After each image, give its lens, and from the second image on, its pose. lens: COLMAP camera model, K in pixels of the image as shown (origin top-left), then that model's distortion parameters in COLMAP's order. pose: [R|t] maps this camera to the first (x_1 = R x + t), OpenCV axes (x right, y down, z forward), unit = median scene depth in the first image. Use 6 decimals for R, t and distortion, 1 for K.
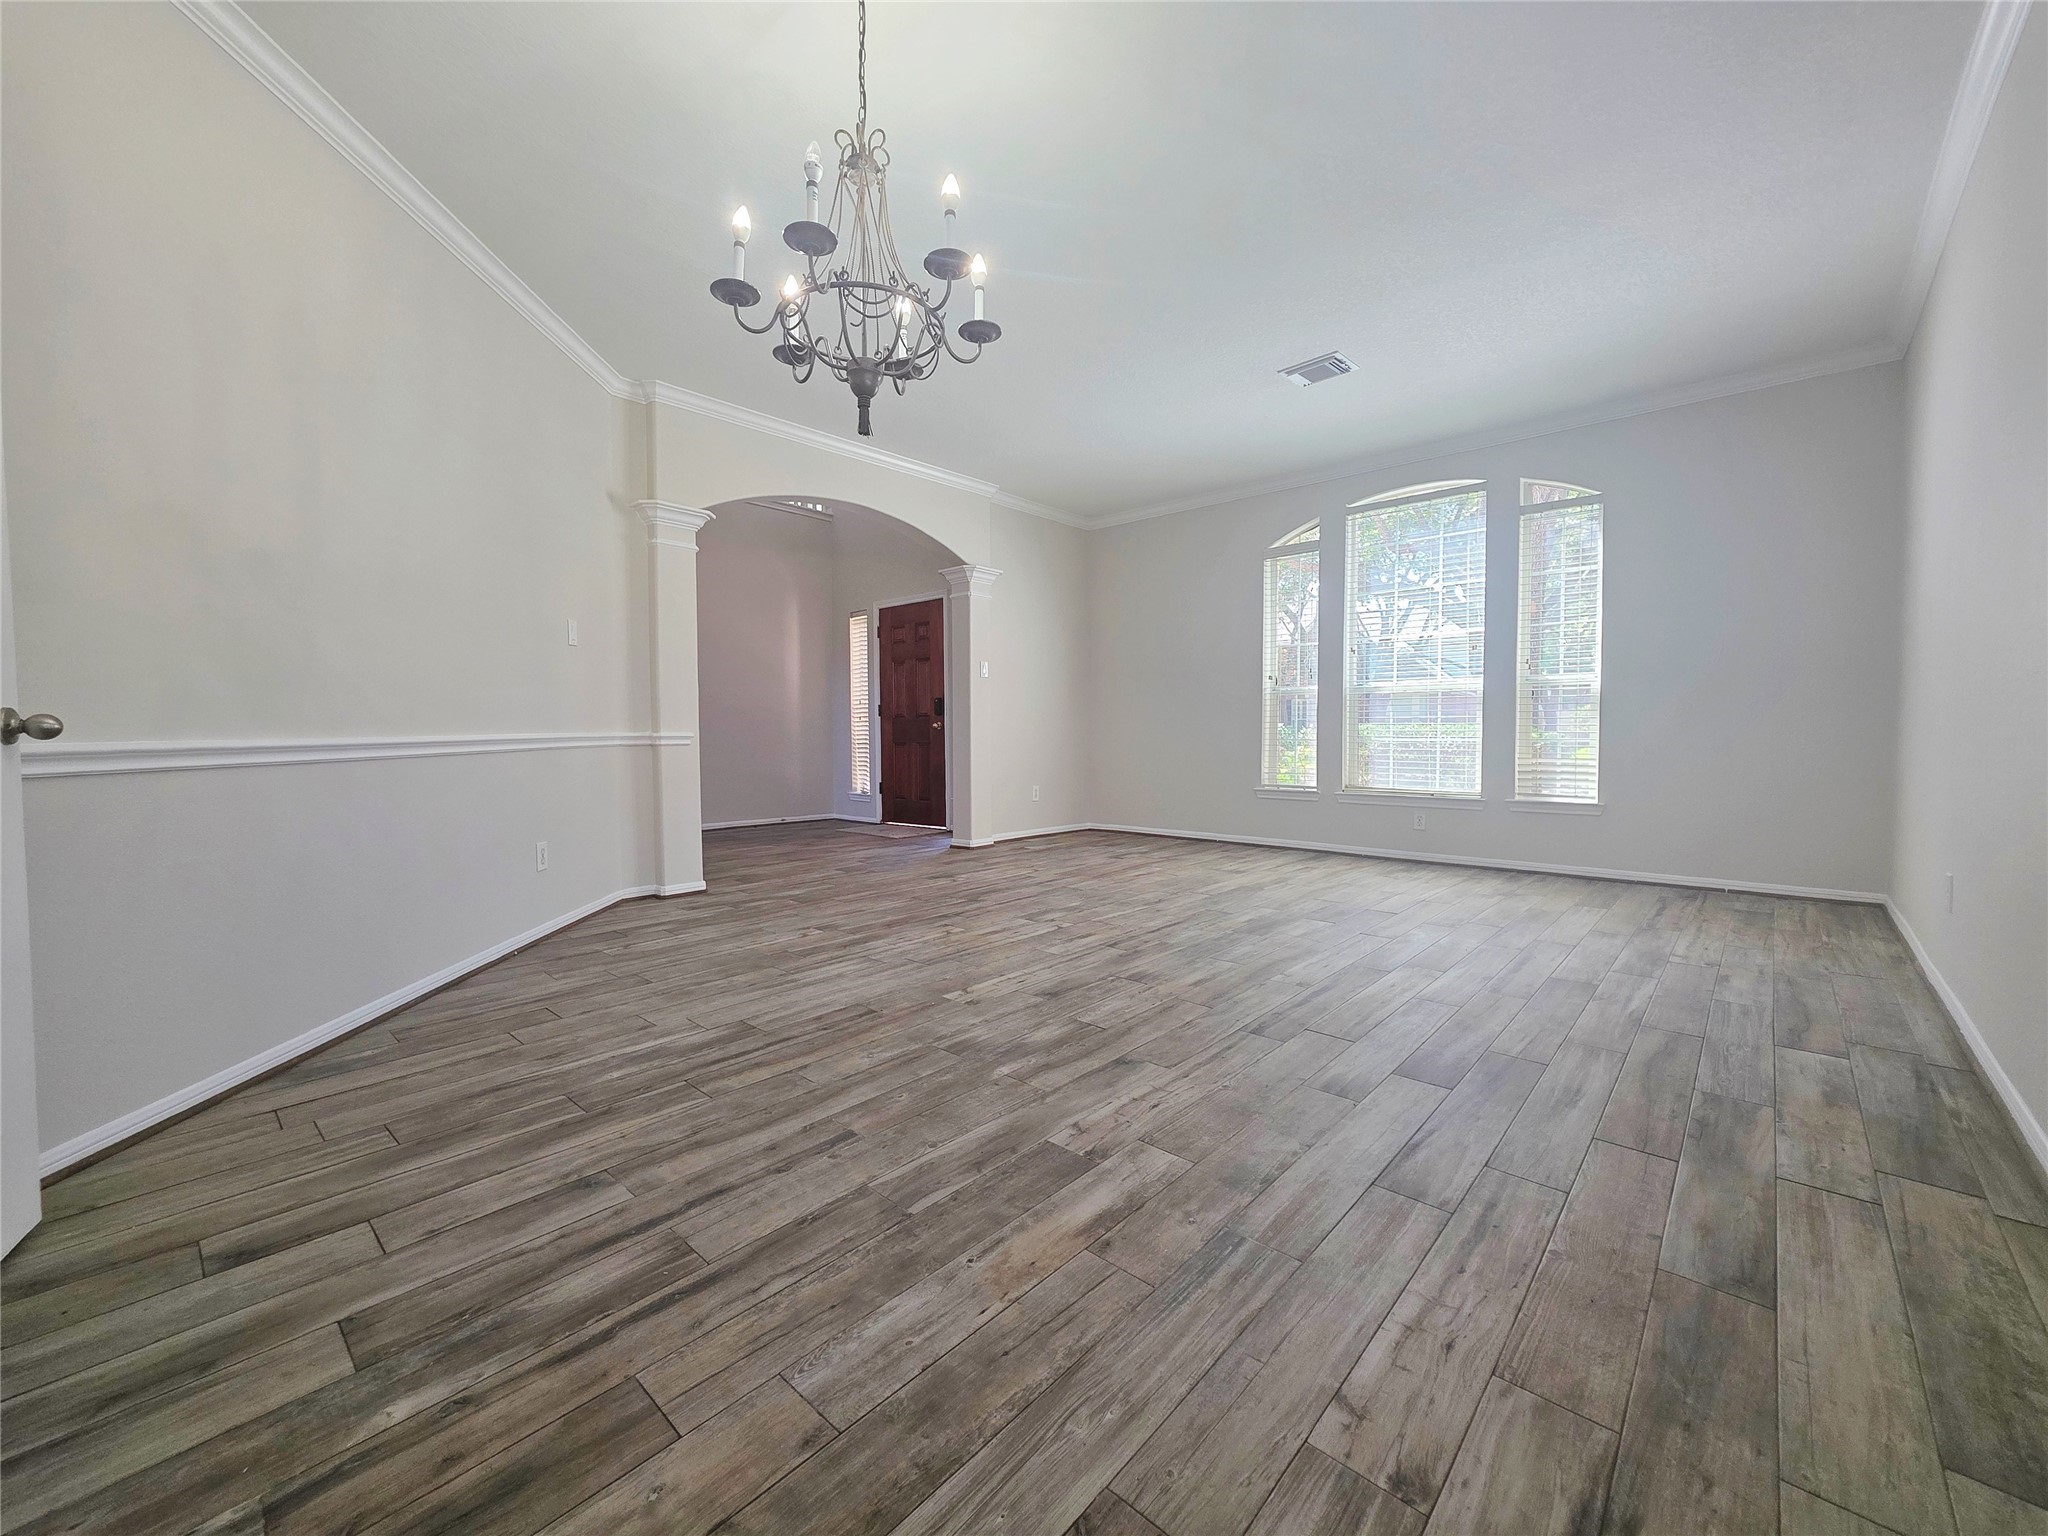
lens RADIAL K [[821.6, 0, 1017.8], [0, 821.6, 762.4], [0, 0, 1]] dist [-0.000511, 0.000671]
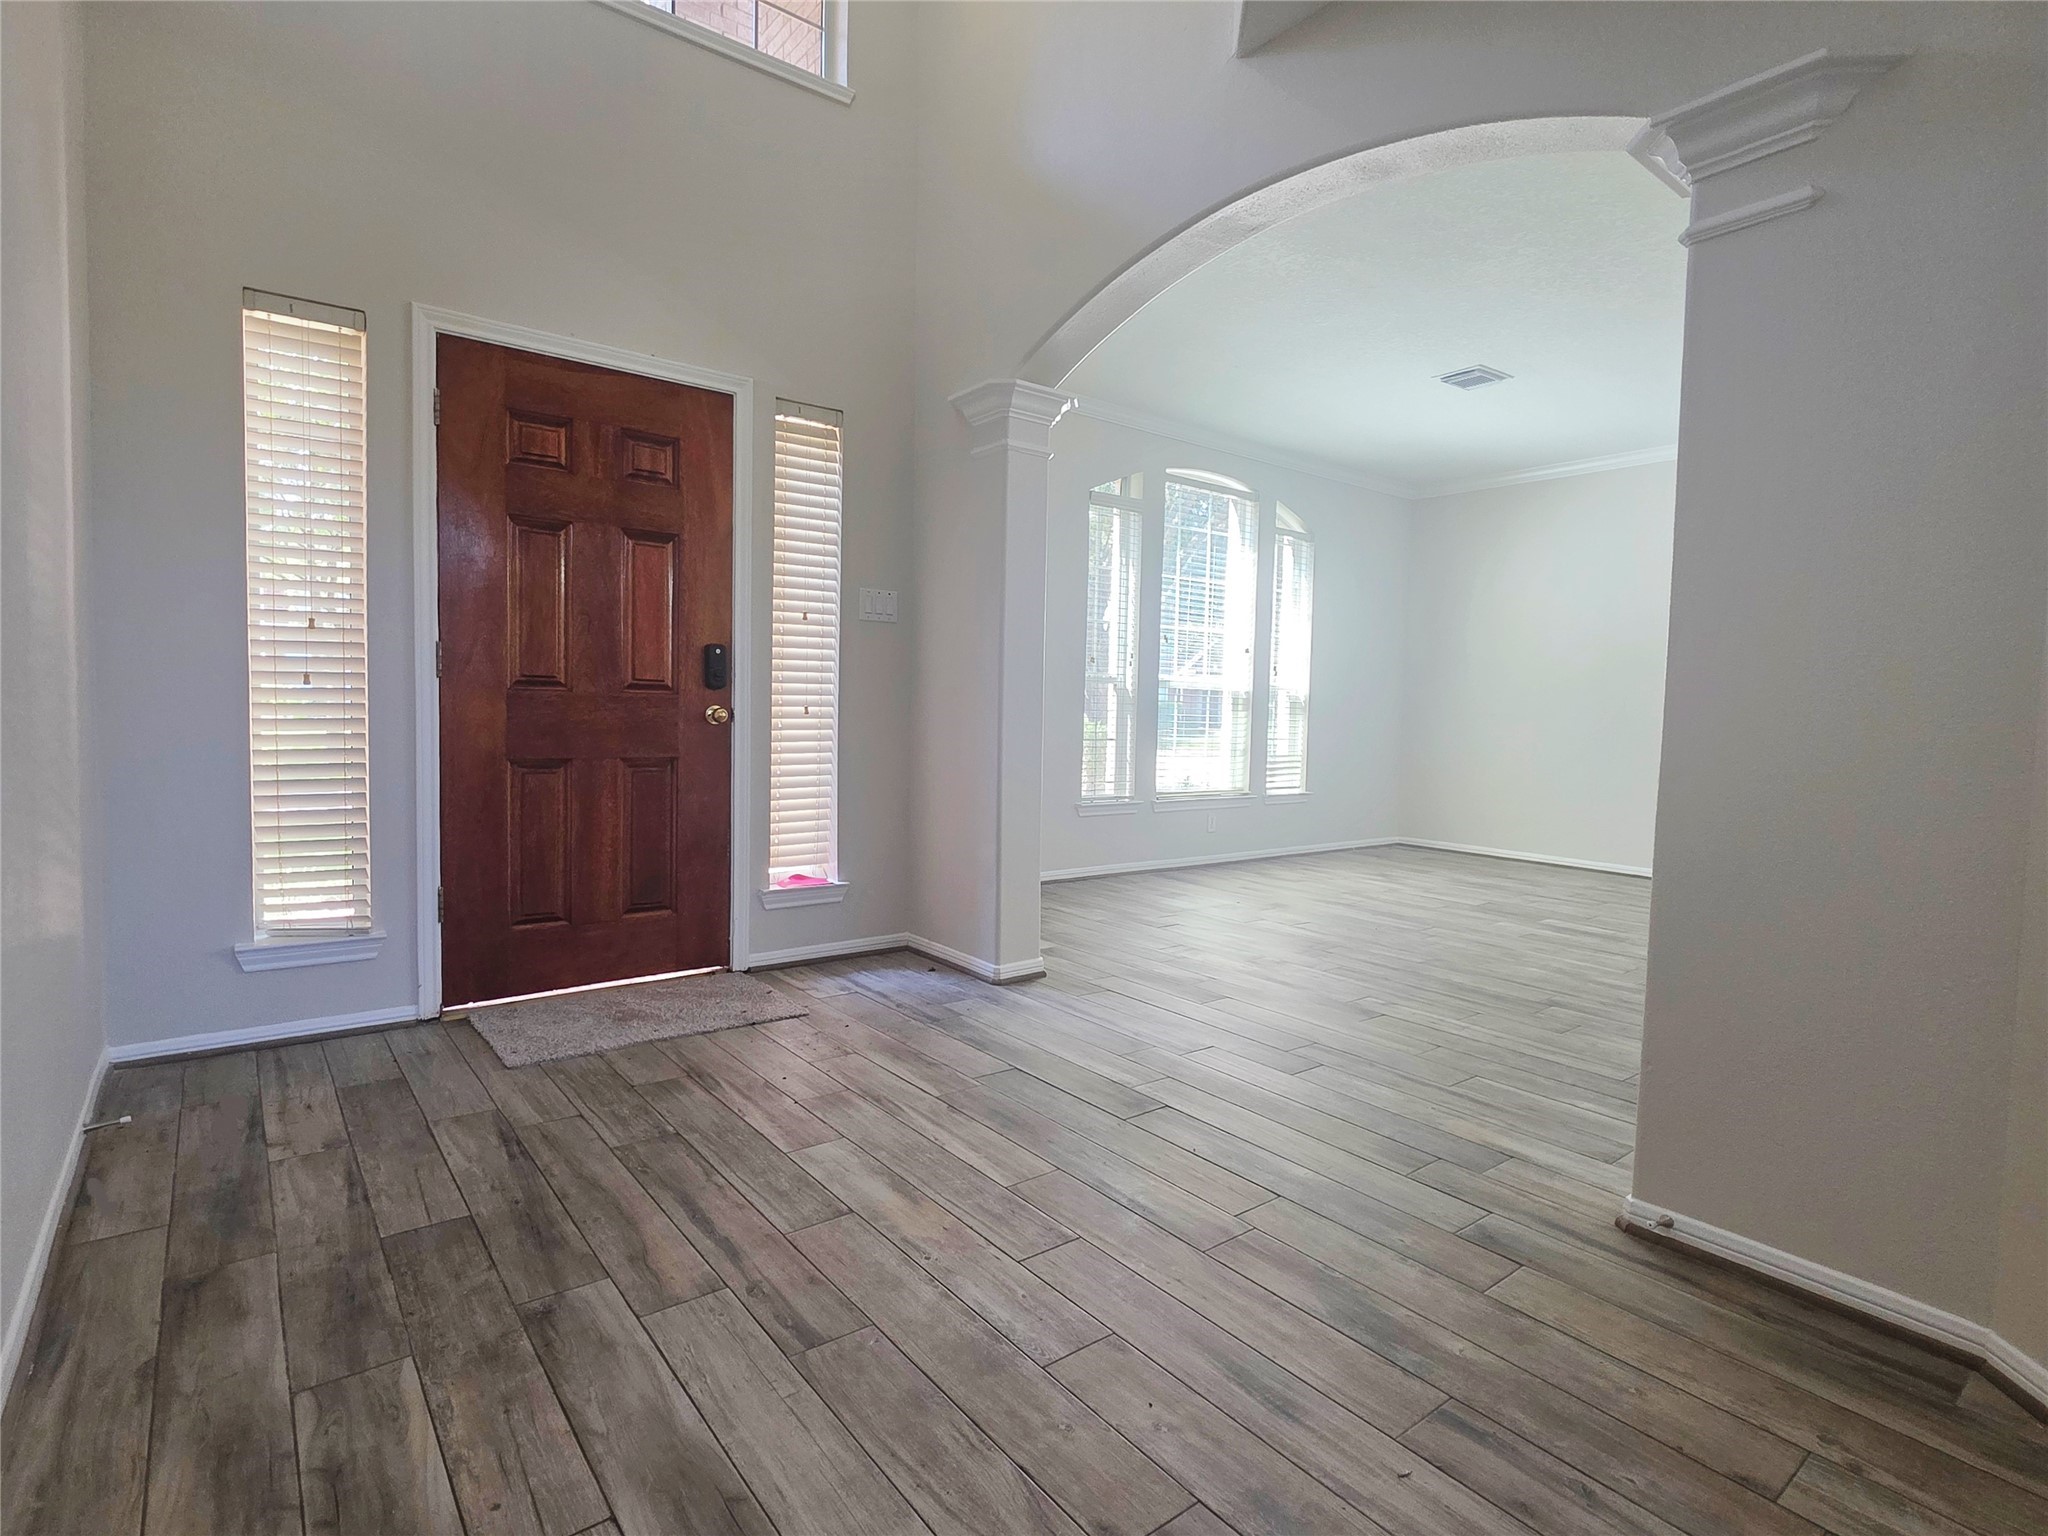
lens RADIAL K [[1022.0, 0, 1024.8], [0, 1022.0, 761.4], [0, 0, 1]] dist [-0.001440, -0.000140]
pose [[0.161252, -0.037860, 0.986187, -0.655169], [0.022807, 0.999140, 0.034628, -0.041854], [-0.986650, 0.016908, 0.161977, 0.903753]]
